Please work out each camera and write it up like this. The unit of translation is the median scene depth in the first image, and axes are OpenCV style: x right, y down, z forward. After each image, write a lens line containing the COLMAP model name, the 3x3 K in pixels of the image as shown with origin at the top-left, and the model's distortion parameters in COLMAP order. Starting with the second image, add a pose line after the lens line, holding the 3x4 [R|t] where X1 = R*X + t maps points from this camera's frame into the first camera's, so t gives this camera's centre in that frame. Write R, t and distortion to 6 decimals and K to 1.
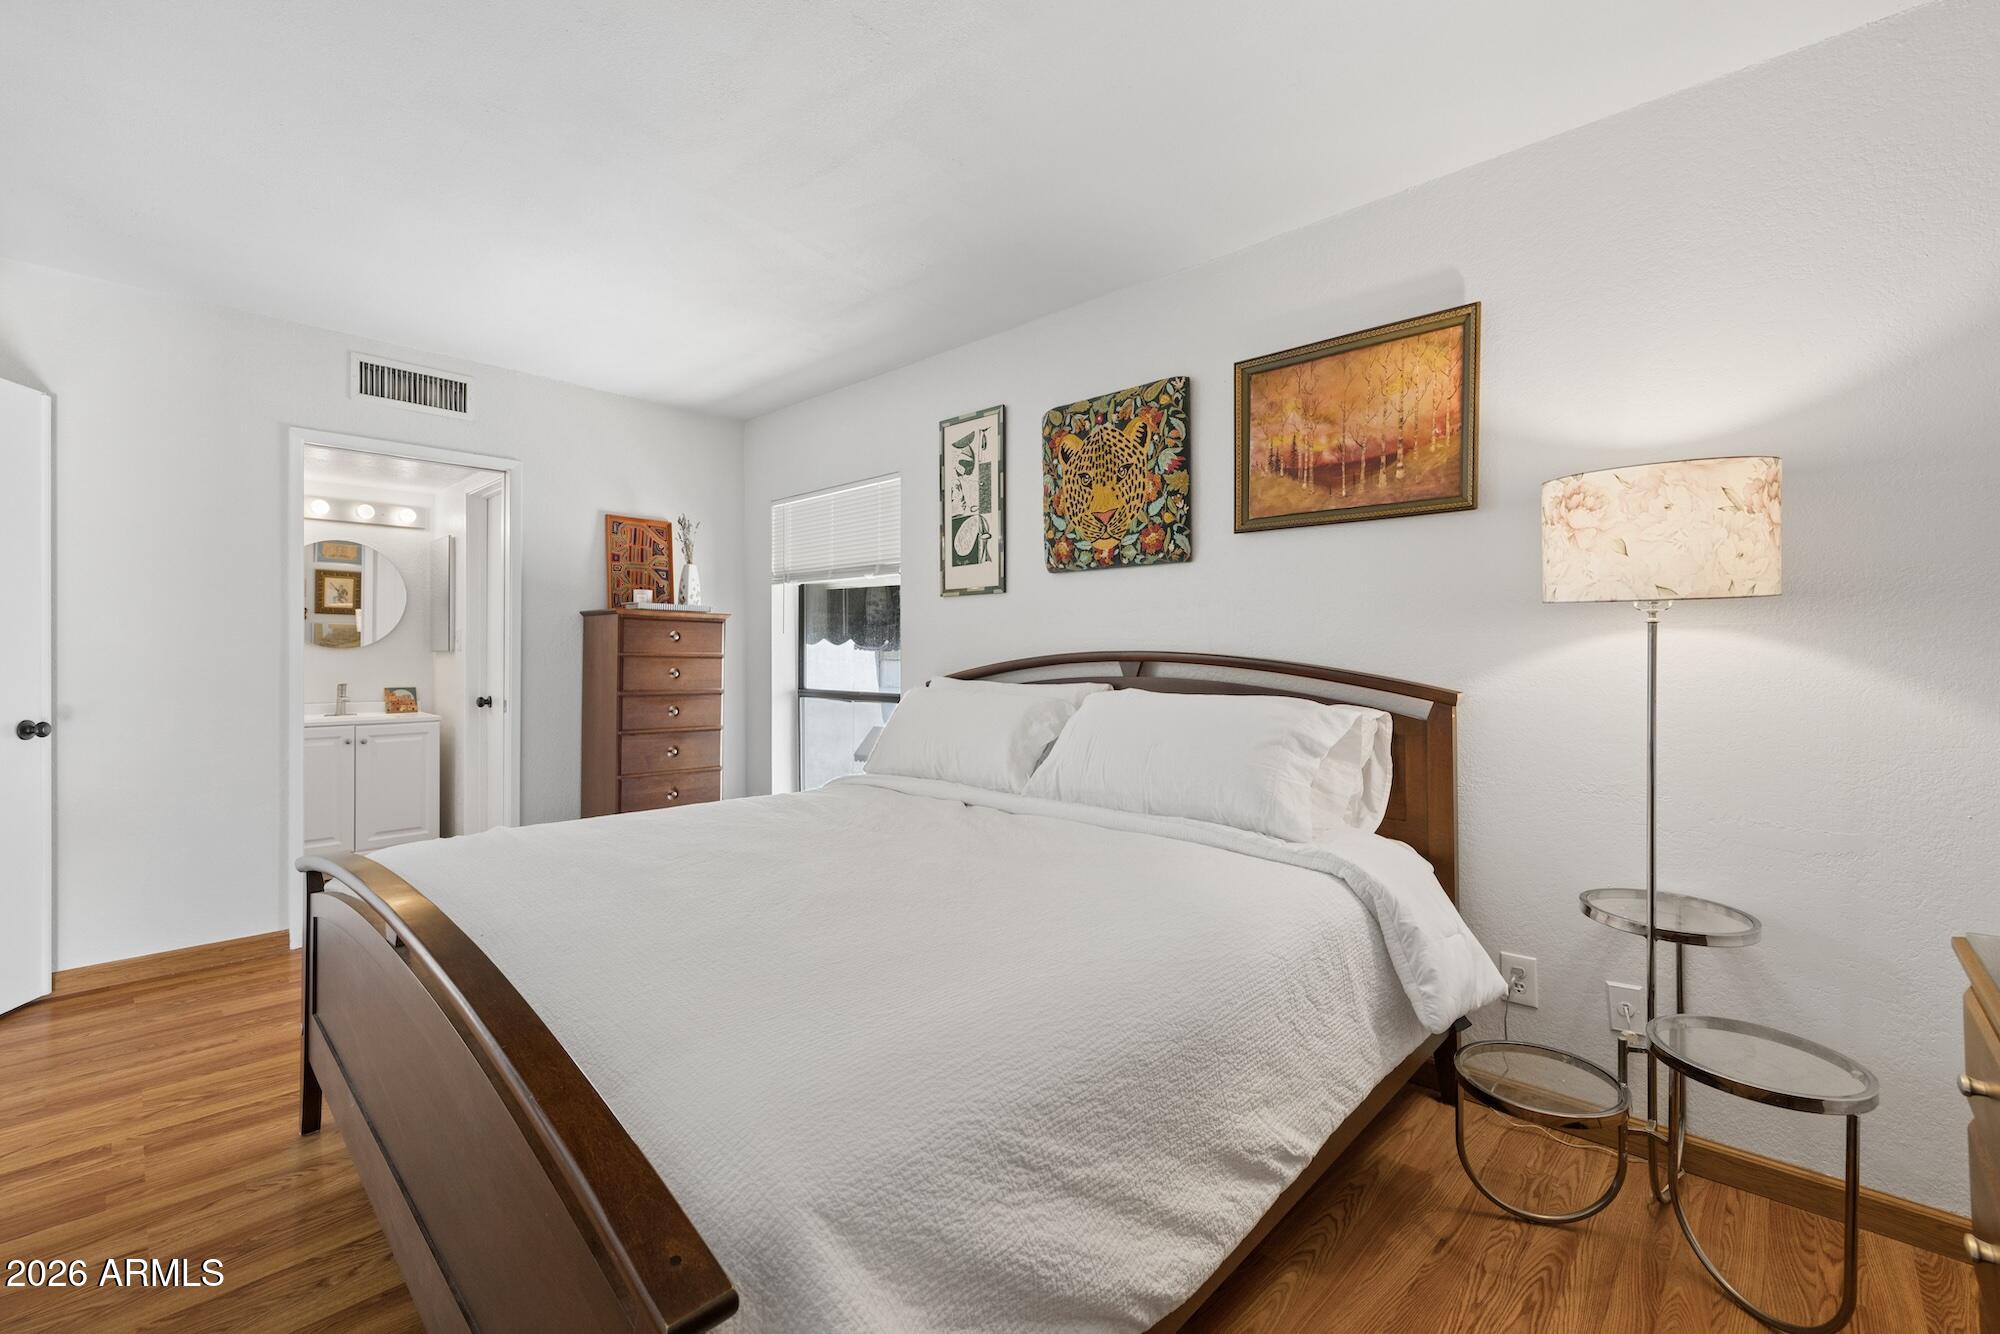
lens RADIAL K [[841.5, 0, 993.8], [0, 841.5, 650.3], [0, 0, 1]] dist [-0.003374, -0.000419]
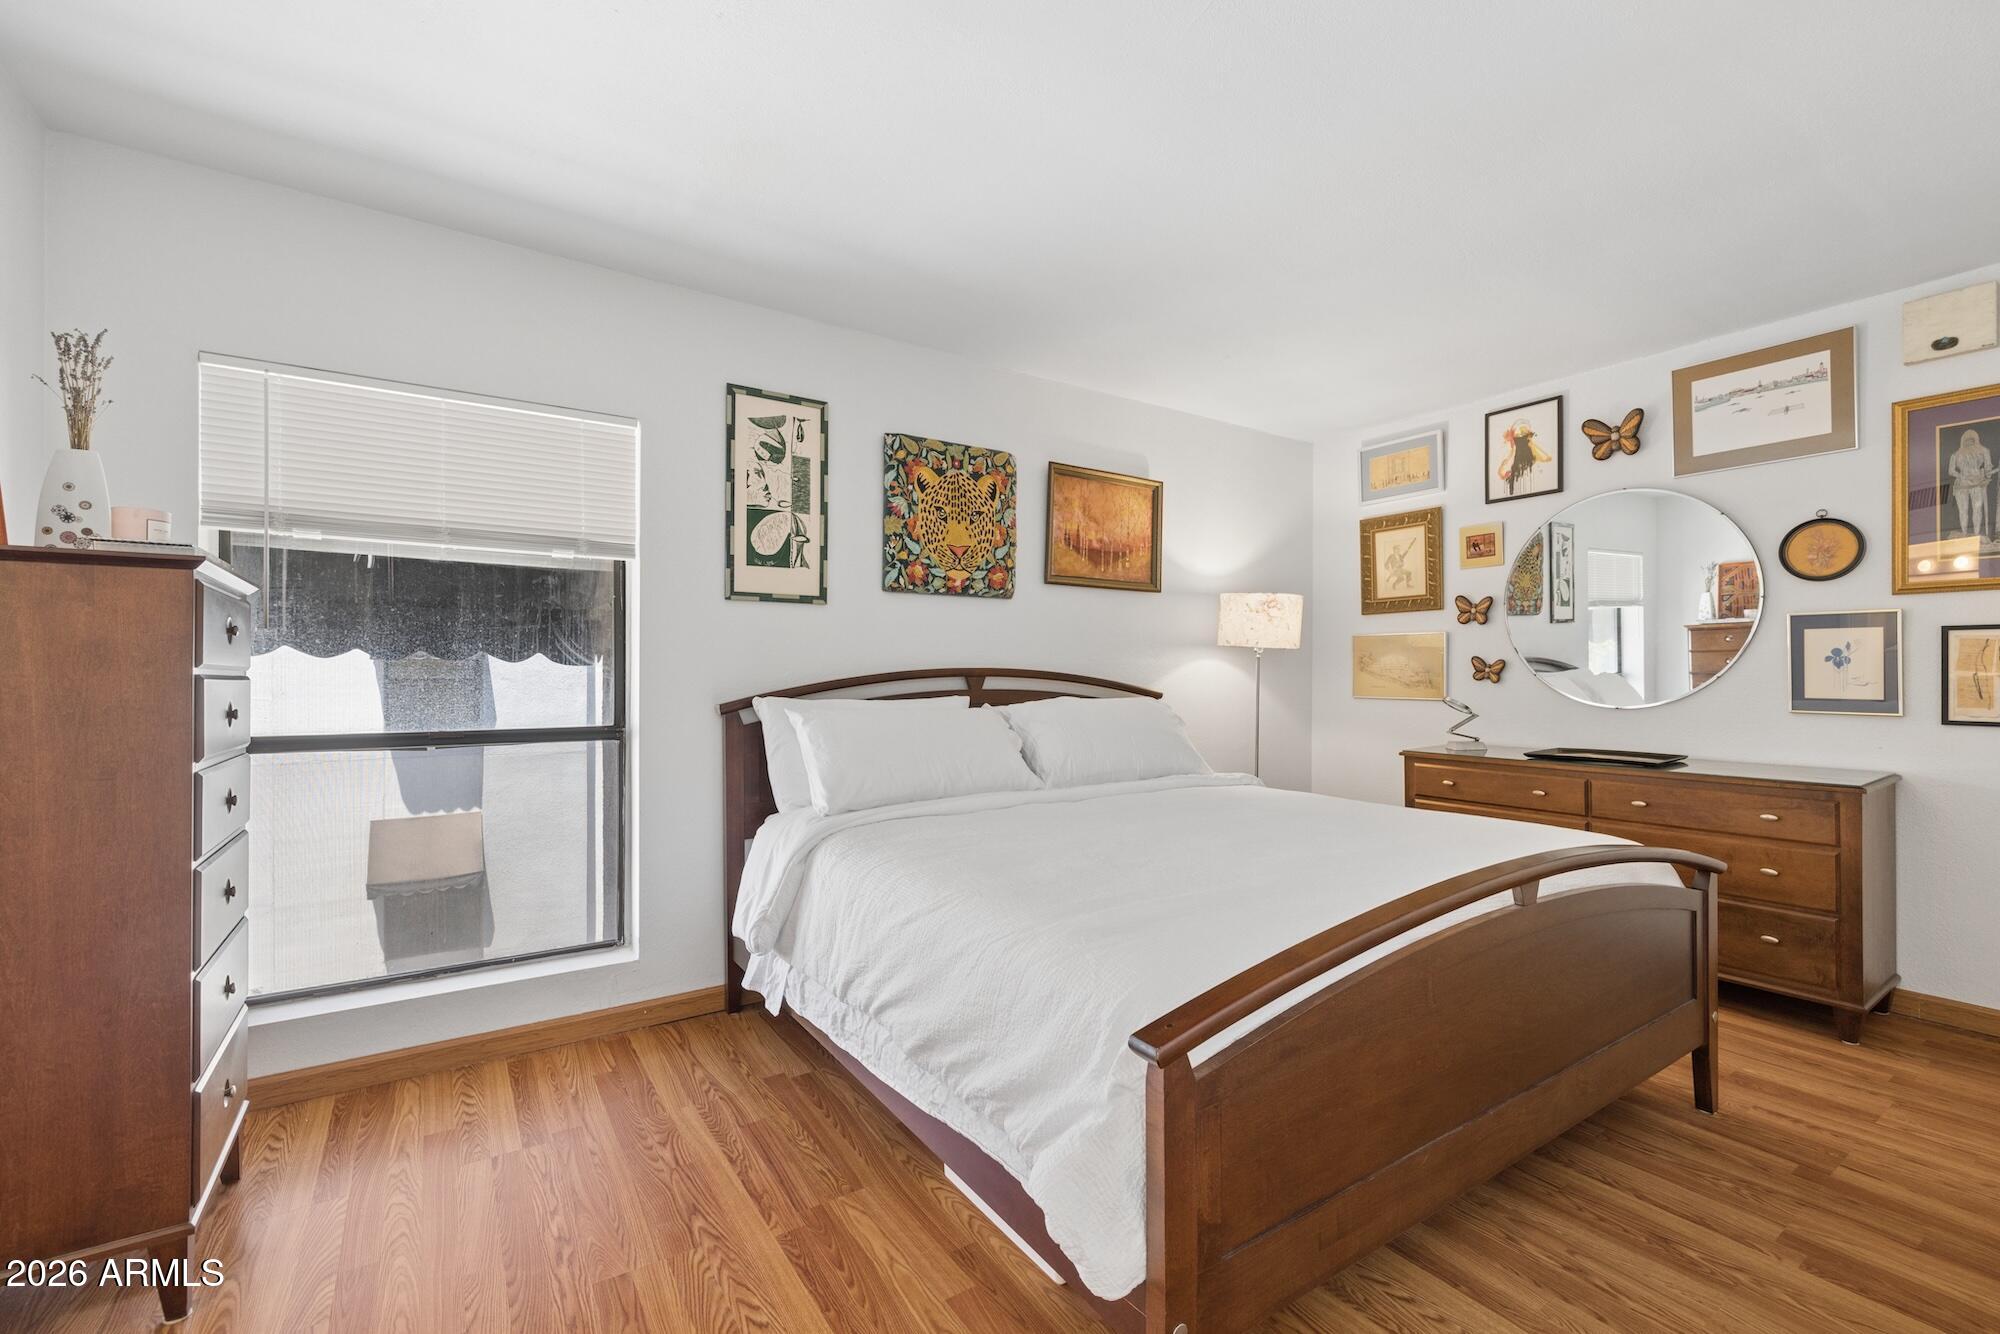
lens RADIAL K [[841.5, 0, 991.9], [0, 841.5, 674.9], [0, 0, 1]] dist [-0.003374, -0.000419]
pose [[0.220192, -0.005183, 0.975443, -0.970408], [-0.005178, 0.999966, 0.006482, 0.003041], [-0.975443, -0.006478, 0.220158, 0.694762]]
